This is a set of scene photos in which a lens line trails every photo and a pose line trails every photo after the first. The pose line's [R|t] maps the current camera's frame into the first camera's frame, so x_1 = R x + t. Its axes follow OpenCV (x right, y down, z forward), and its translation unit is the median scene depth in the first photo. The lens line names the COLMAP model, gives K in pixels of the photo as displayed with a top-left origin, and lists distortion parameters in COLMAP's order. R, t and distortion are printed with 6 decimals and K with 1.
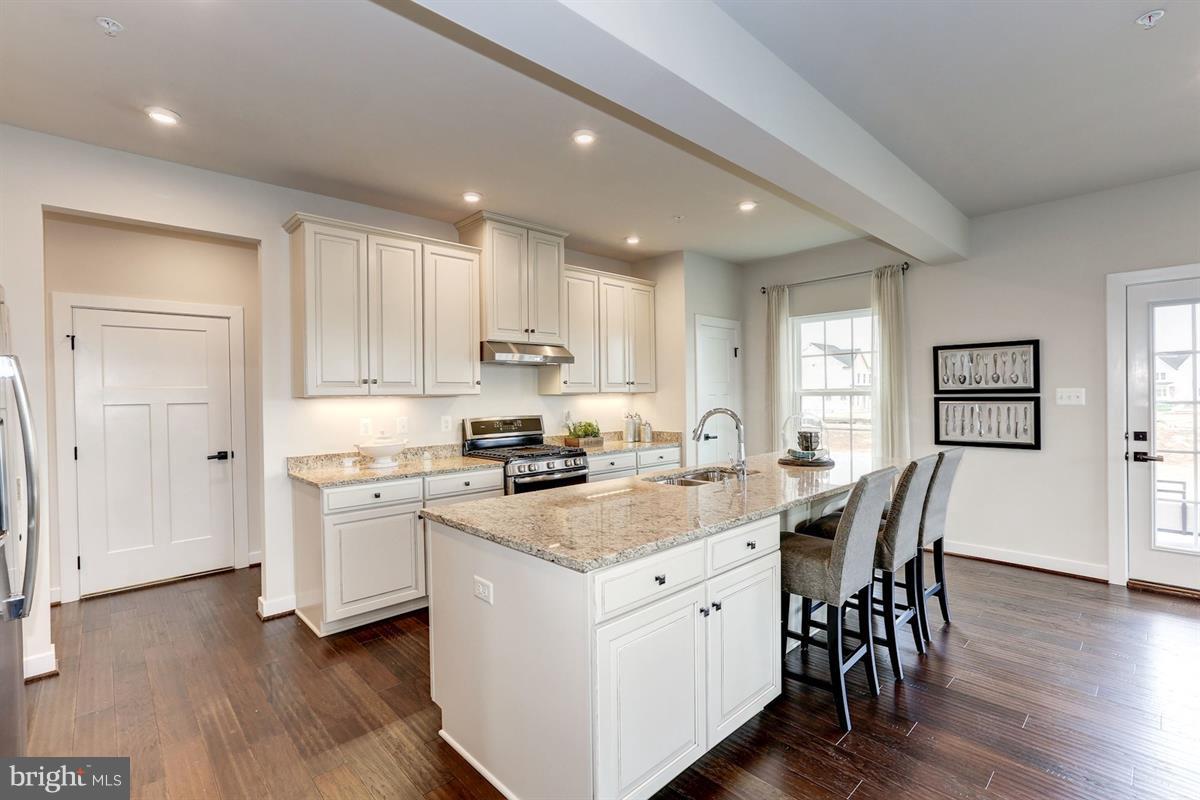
lens RADIAL K [[538.9, 0, 606.1], [0, 538.9, 396.0], [0, 0, 1]] dist [-0.004266, 0.000050]
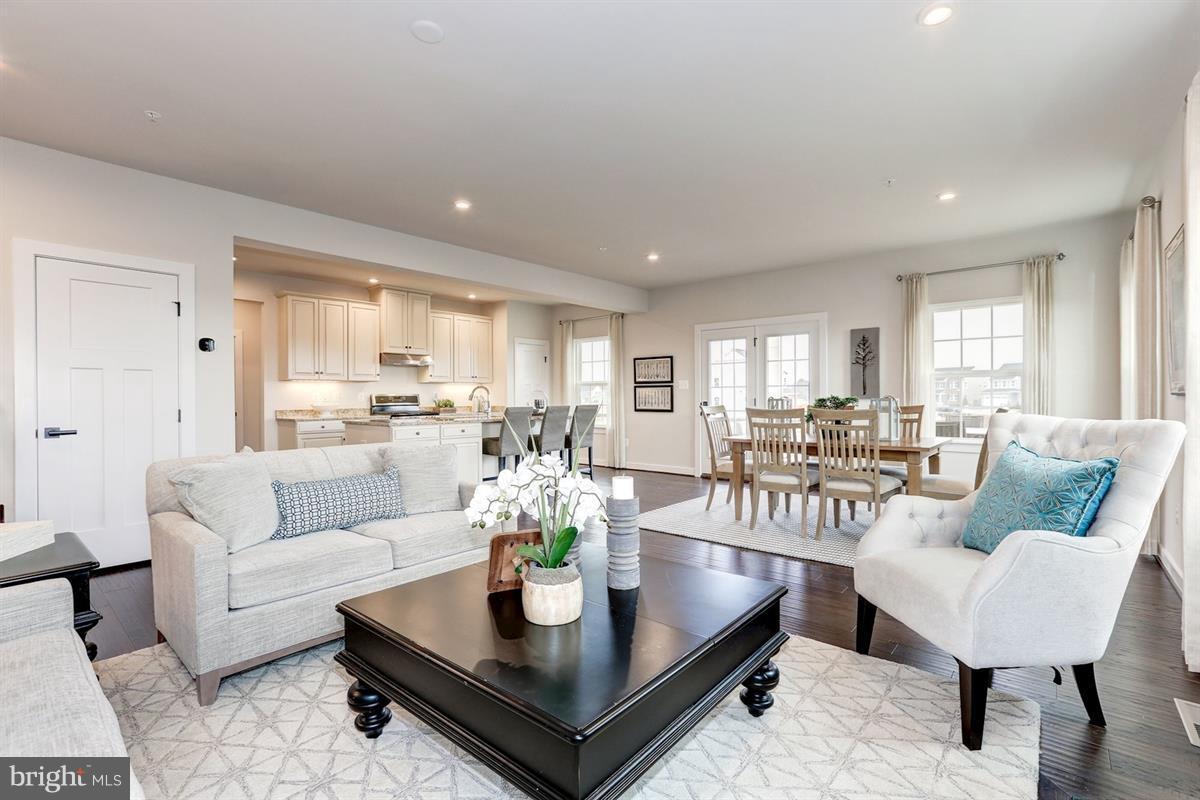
lens RADIAL K [[538.9, 0, 594.2], [0, 538.9, 399.3], [0, 0, 1]] dist [-0.004266, 0.000050]
pose [[0.997158, 0.007698, 0.074946, 0.353628], [-0.007746, 0.999970, 0.000362, 0.051381], [-0.074941, -0.000941, 0.997188, -0.879536]]
